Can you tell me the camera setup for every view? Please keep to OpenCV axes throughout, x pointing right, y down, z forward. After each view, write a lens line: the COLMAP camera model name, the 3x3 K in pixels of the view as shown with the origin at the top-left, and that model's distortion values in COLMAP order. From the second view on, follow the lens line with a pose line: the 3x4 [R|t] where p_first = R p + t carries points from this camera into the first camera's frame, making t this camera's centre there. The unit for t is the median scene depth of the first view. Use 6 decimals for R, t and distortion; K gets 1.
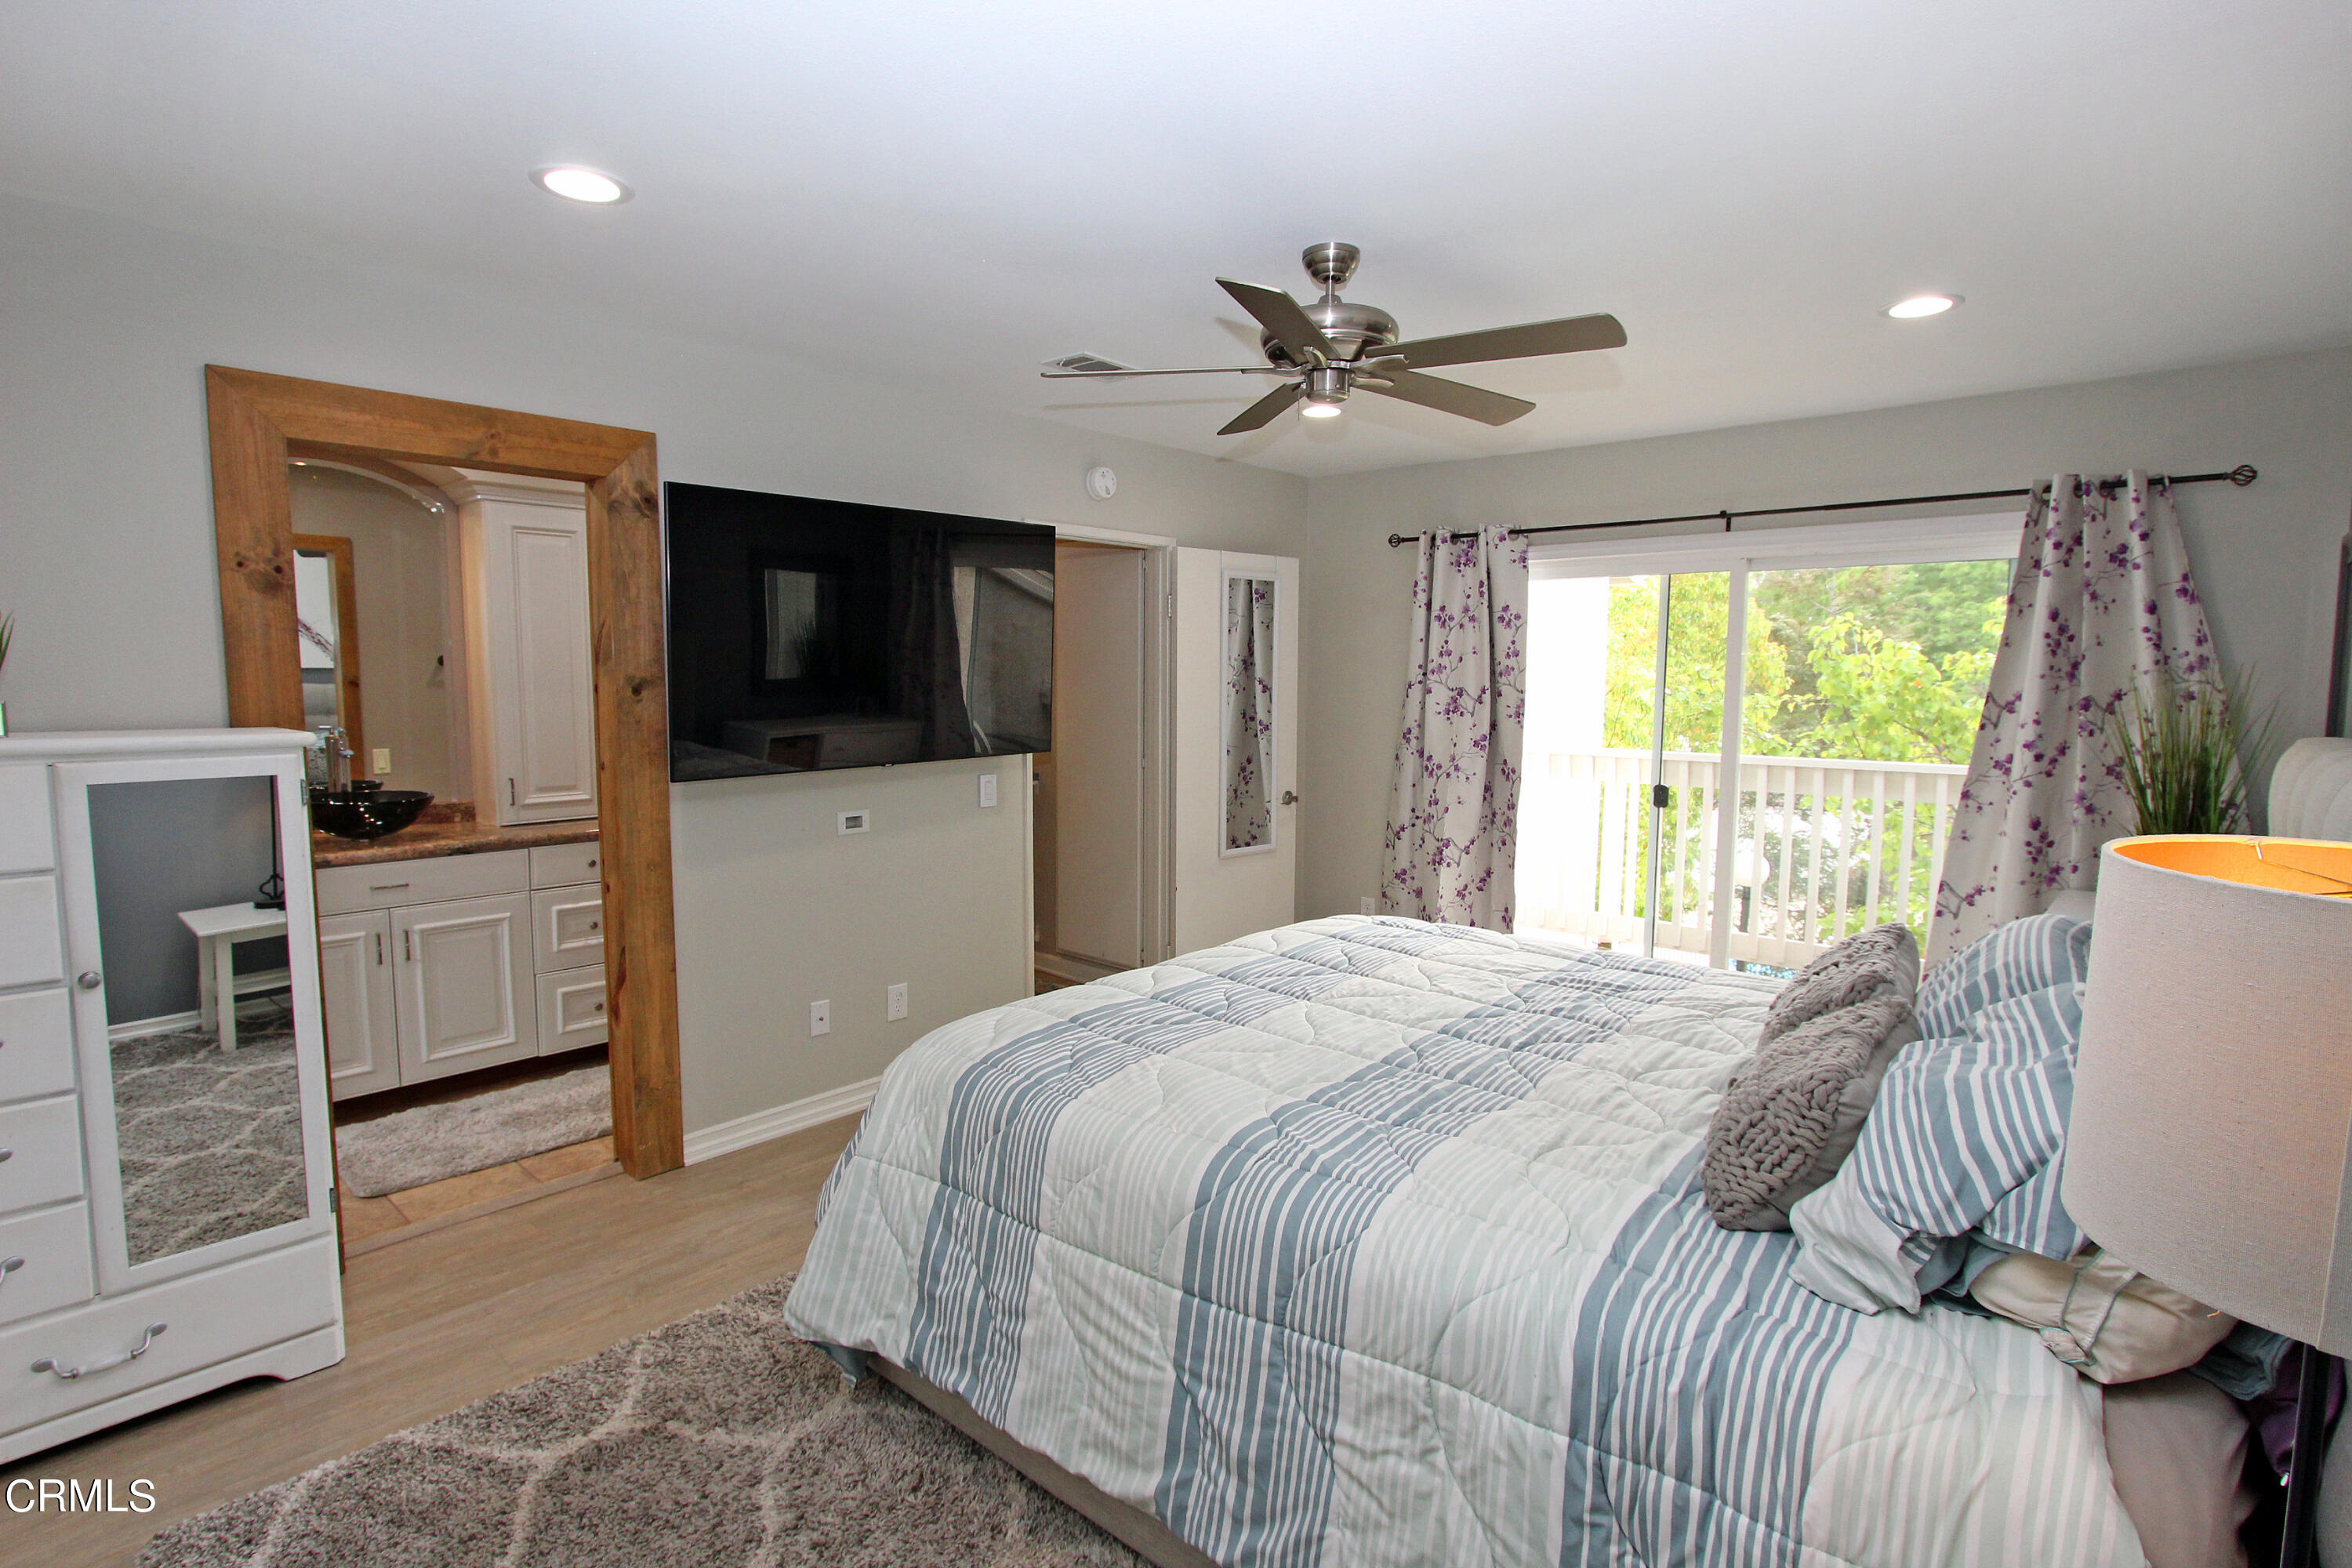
lens RADIAL K [[1142.5, 0, 1171.5], [0, 1142.5, 776.8], [0, 0, 1]] dist [-0.027653, 0.009358]
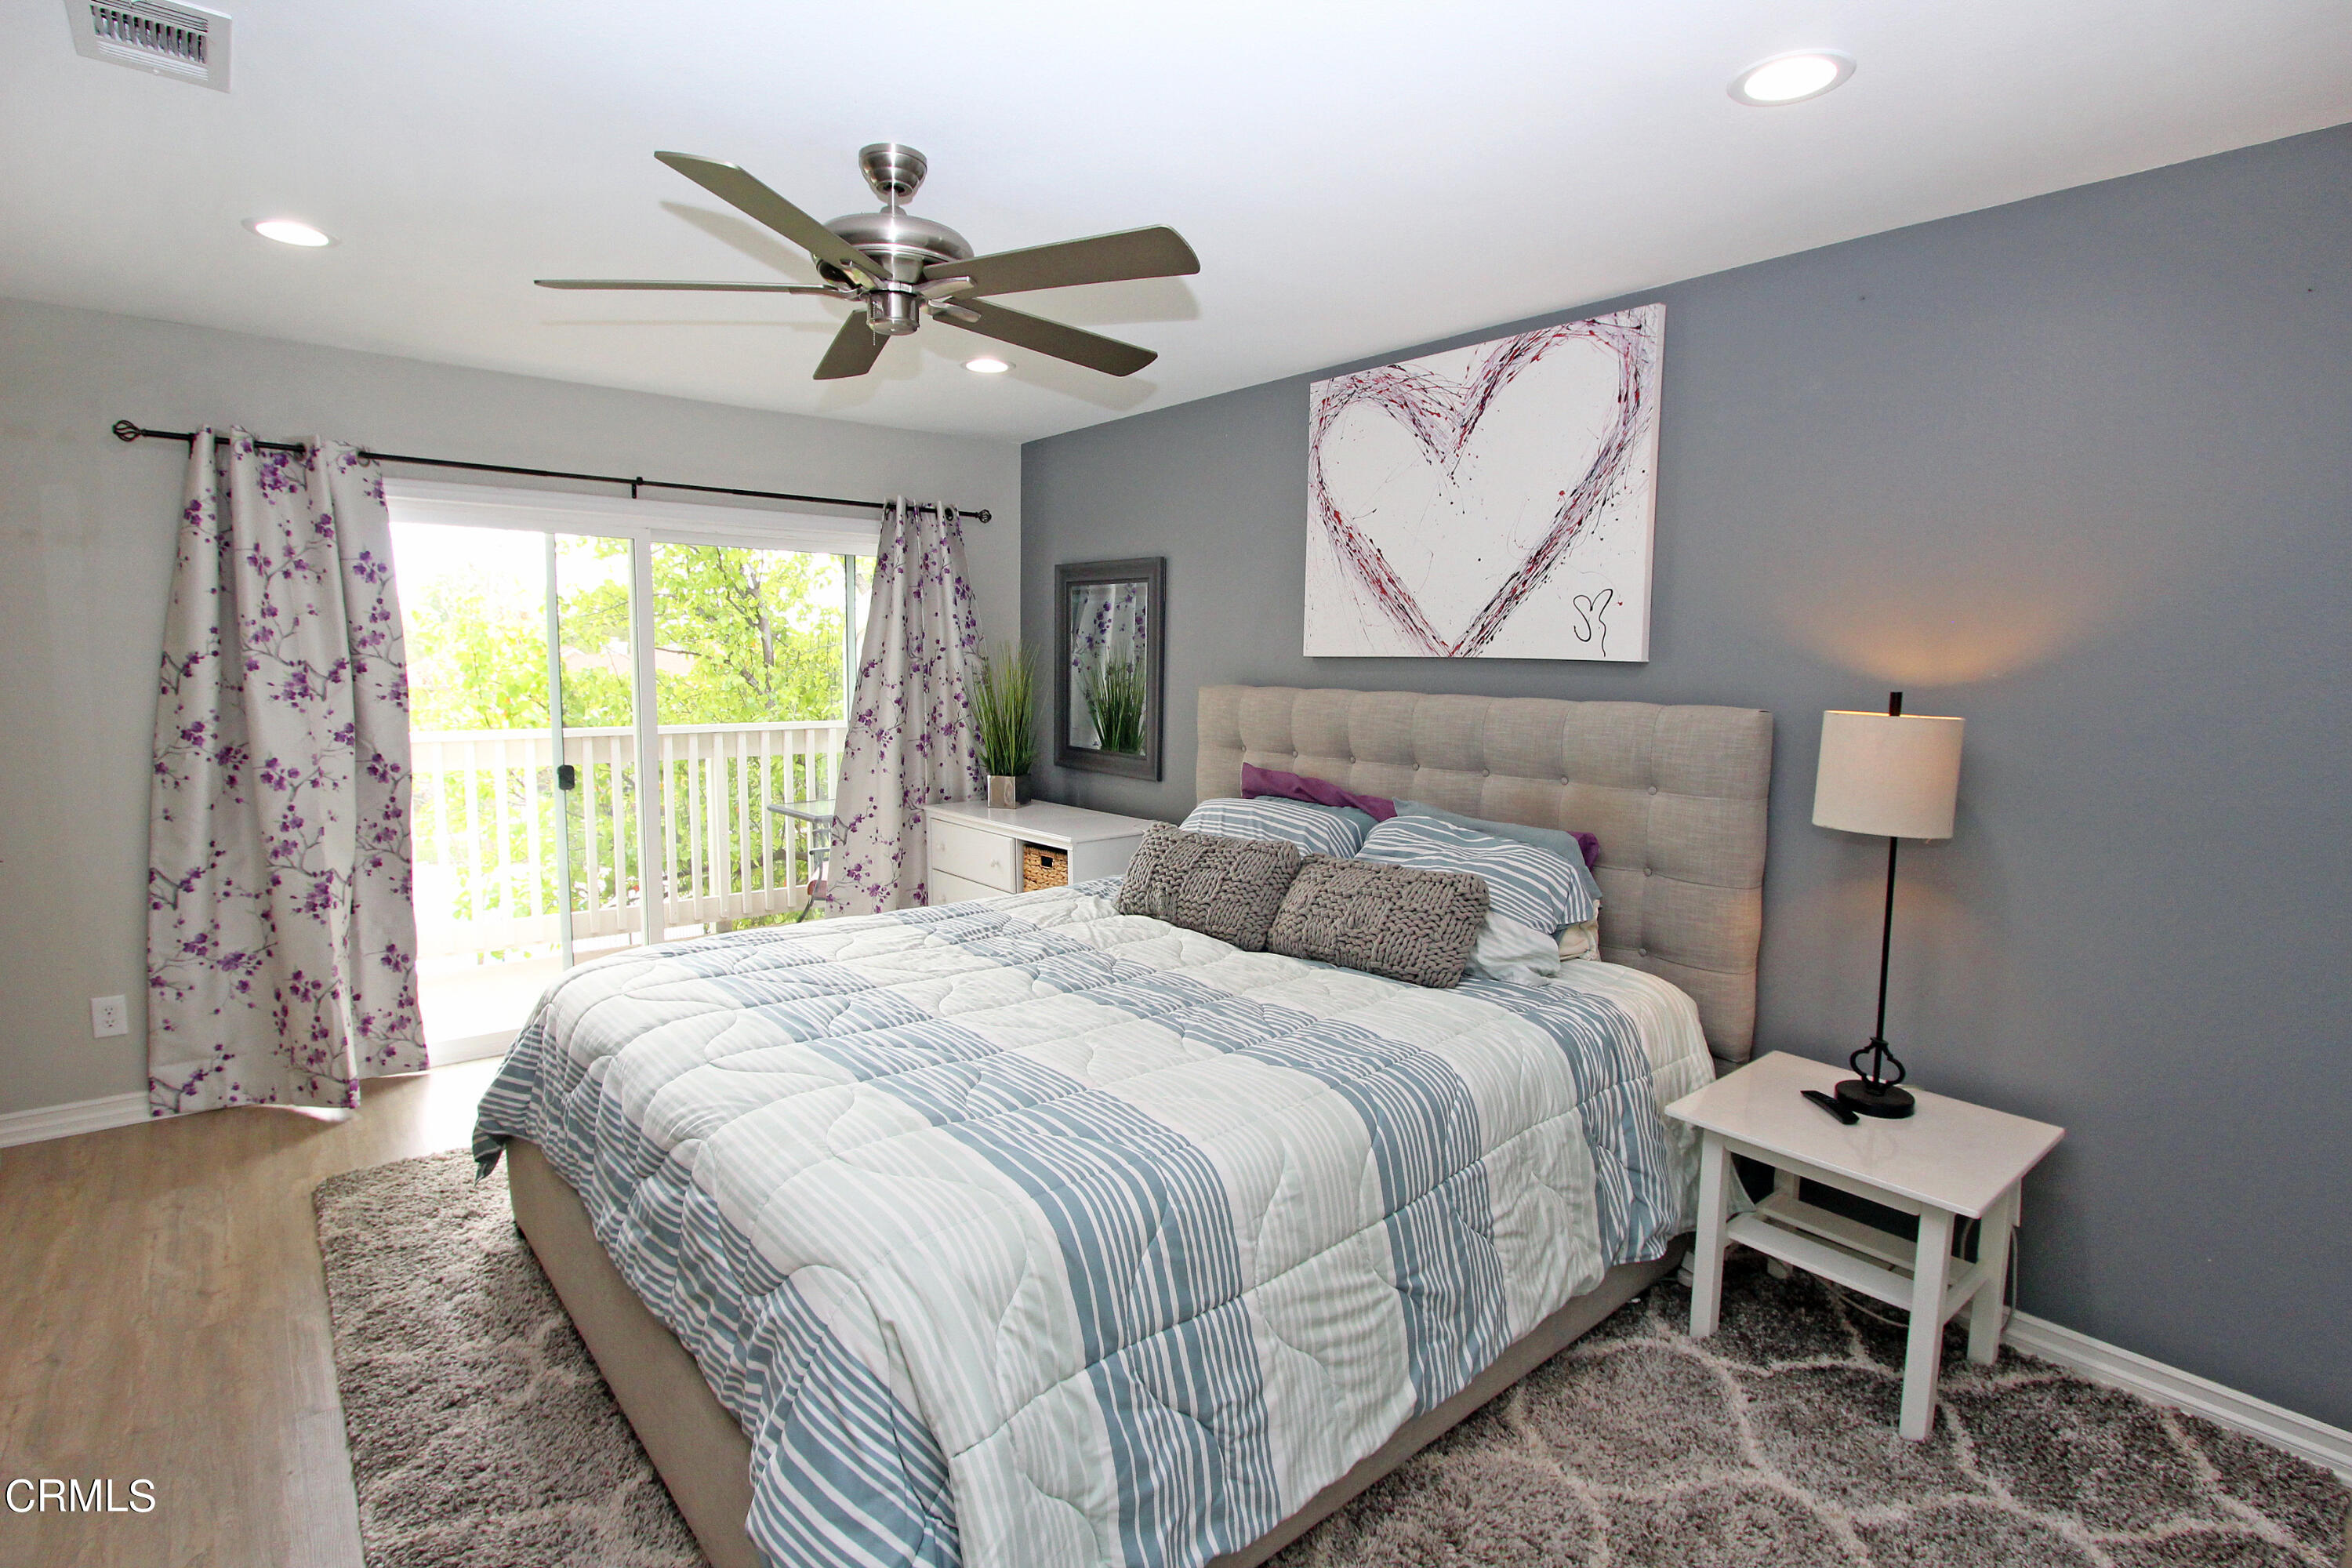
lens RADIAL K [[1142.5, 0, 1171.5], [0, 1142.5, 776.8], [0, 0, 1]] dist [-0.027653, 0.009358]
pose [[0.150242, -0.106931, 0.982849, -0.377970], [0.076837, 0.992390, 0.096223, -0.032668], [-0.985659, 0.061062, 0.157315, 0.360407]]
